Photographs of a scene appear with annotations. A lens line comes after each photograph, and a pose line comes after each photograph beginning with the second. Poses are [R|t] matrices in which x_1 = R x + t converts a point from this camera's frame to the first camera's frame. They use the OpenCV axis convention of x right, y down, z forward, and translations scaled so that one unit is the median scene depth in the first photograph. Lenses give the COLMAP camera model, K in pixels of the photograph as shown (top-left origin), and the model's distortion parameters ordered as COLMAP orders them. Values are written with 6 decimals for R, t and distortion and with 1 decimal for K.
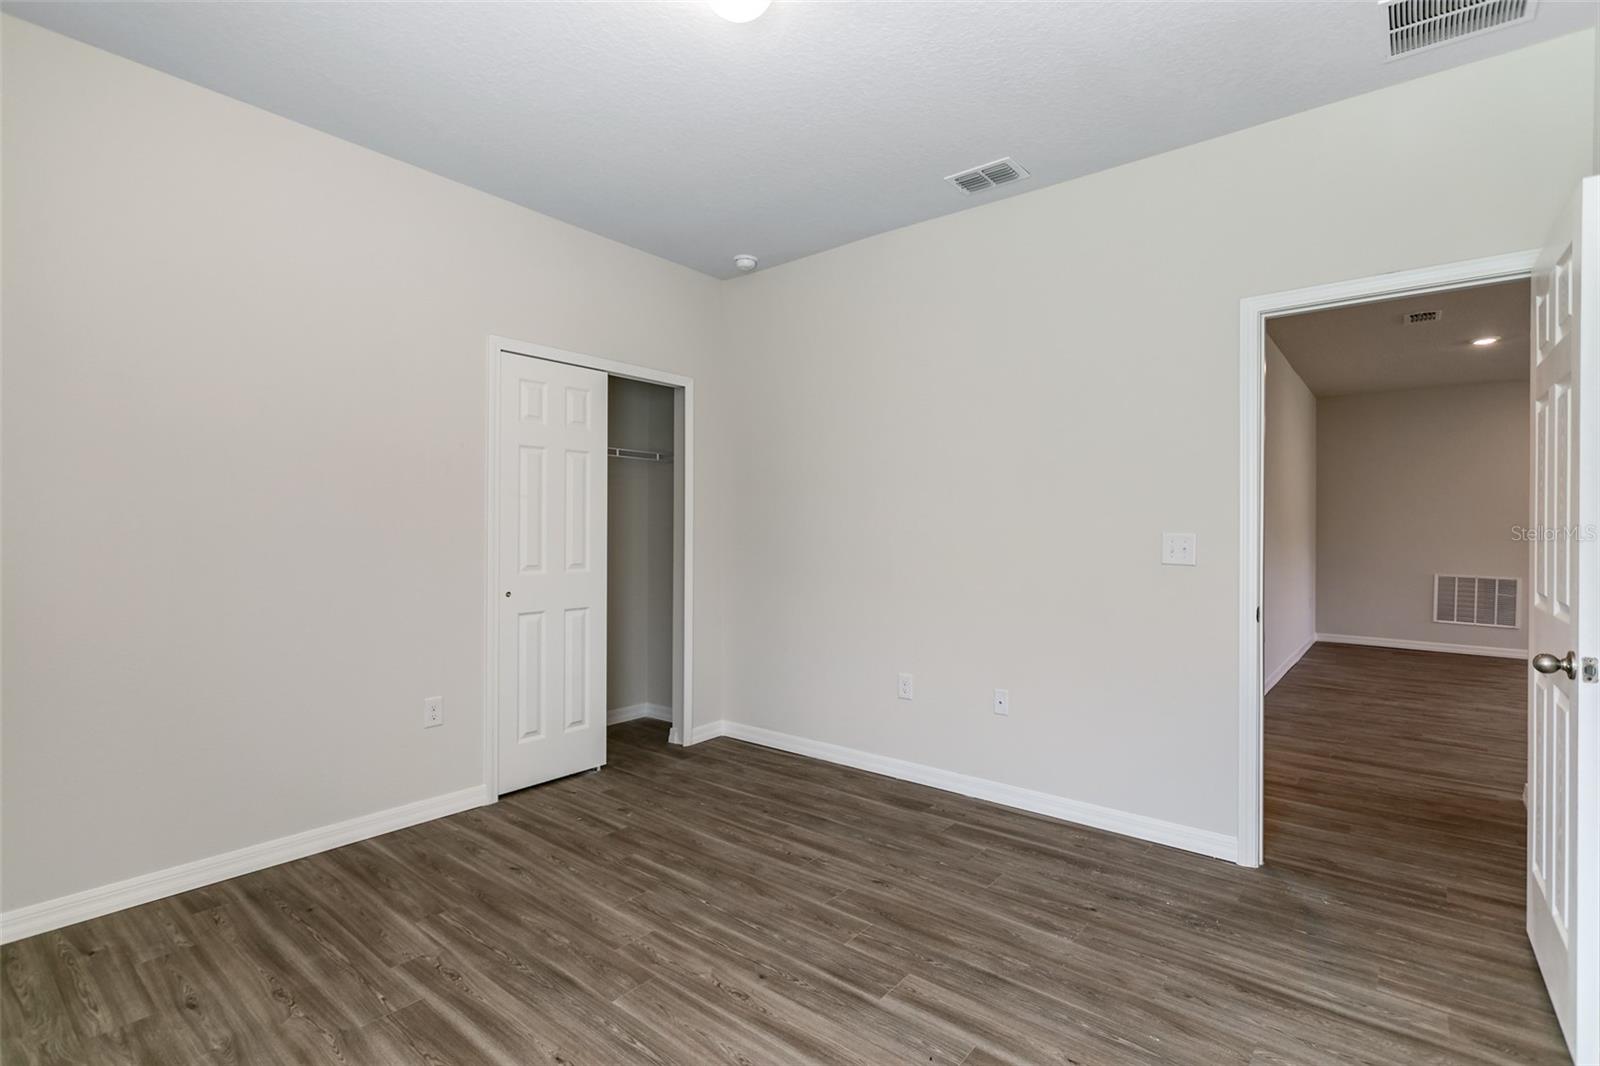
lens RADIAL K [[755.4, 0, 796.3], [0, 755.4, 528.3], [0, 0, 1]] dist [-0.001482, -0.000197]
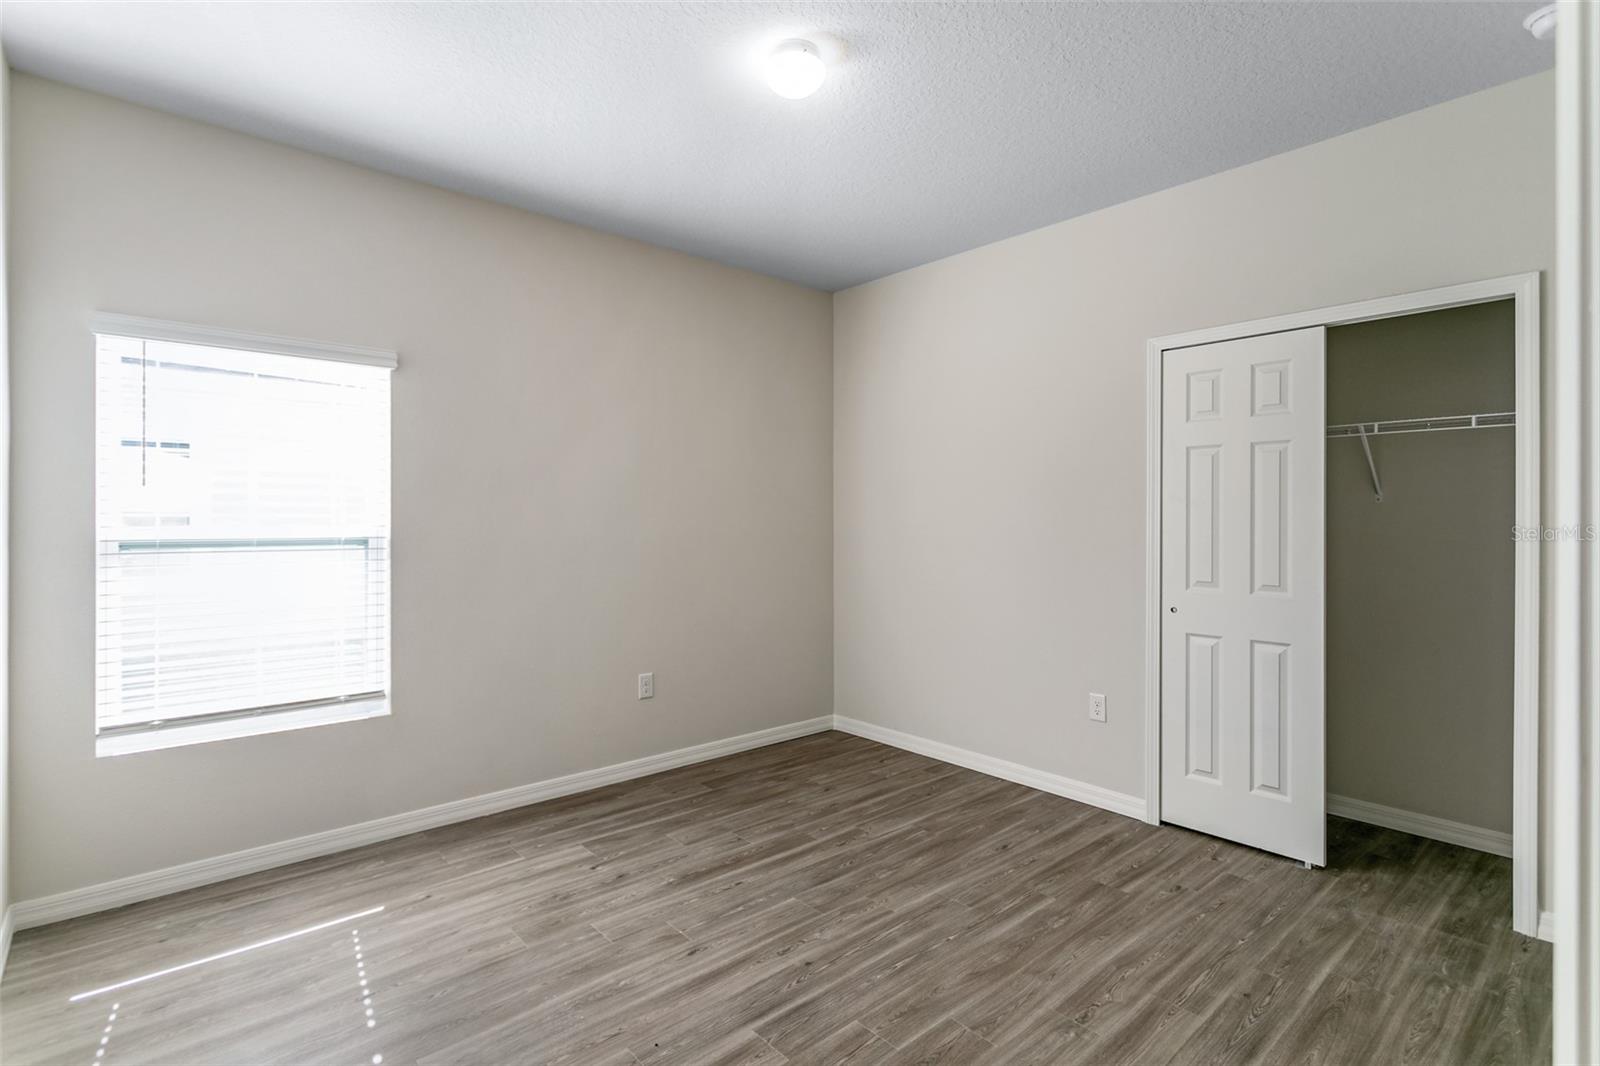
lens RADIAL K [[755.4, 0, 796.3], [0, 755.4, 528.3], [0, 0, 1]] dist [-0.001482, -0.000197]
pose [[-0.160270, 0.005145, -0.987060, 0.780304], [0.001320, 0.999987, 0.004998, -0.023597], [0.987072, -0.000502, -0.160275, 0.888602]]
